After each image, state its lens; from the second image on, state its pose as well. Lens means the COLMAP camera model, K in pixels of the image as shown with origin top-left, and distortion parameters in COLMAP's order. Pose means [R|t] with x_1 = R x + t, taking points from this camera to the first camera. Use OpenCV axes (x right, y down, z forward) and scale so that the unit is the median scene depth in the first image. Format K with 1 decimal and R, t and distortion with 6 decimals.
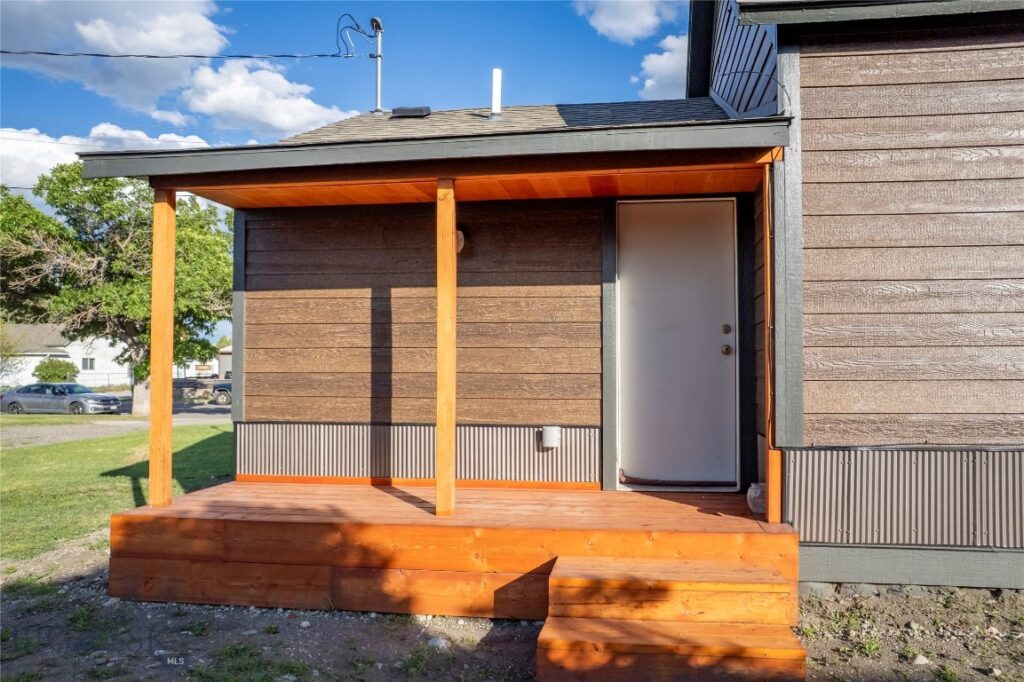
lens RADIAL K [[657.1, 0, 514.7], [0, 657.1, 342.0], [0, 0, 1]] dist [-0.026444, 0.006453]
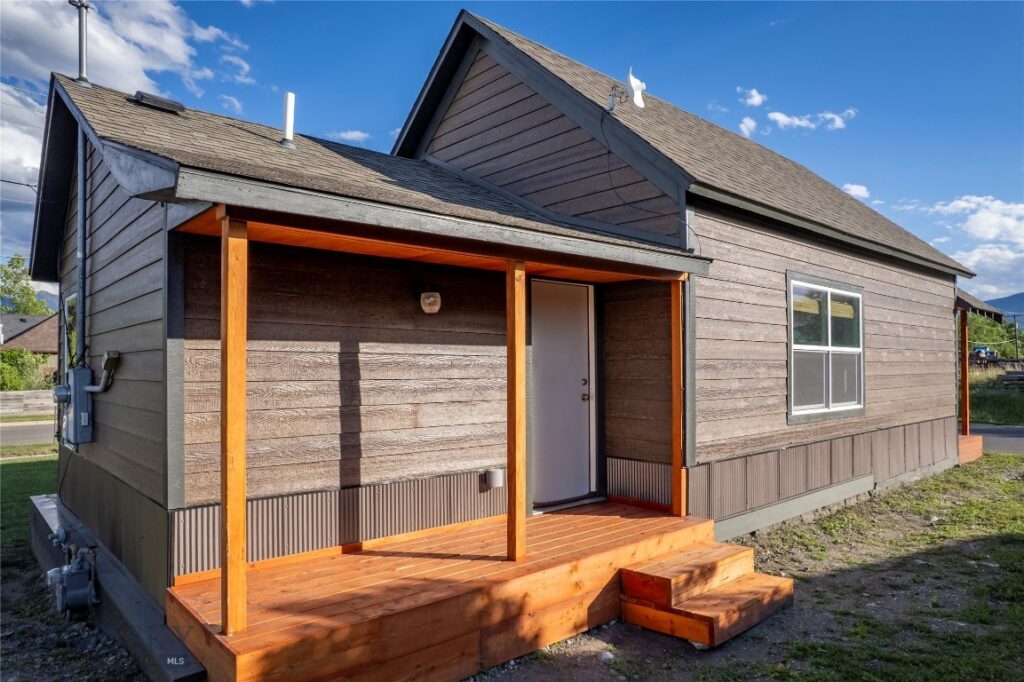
lens RADIAL K [[657.1, 0, 516.3], [0, 657.1, 350.8], [0, 0, 1]] dist [-0.026444, 0.006453]
pose [[0.662392, 0.018007, 0.748941, -0.754559], [-0.018981, 0.999794, -0.007251, -0.068677], [-0.748917, -0.009413, 0.662597, 0.200613]]
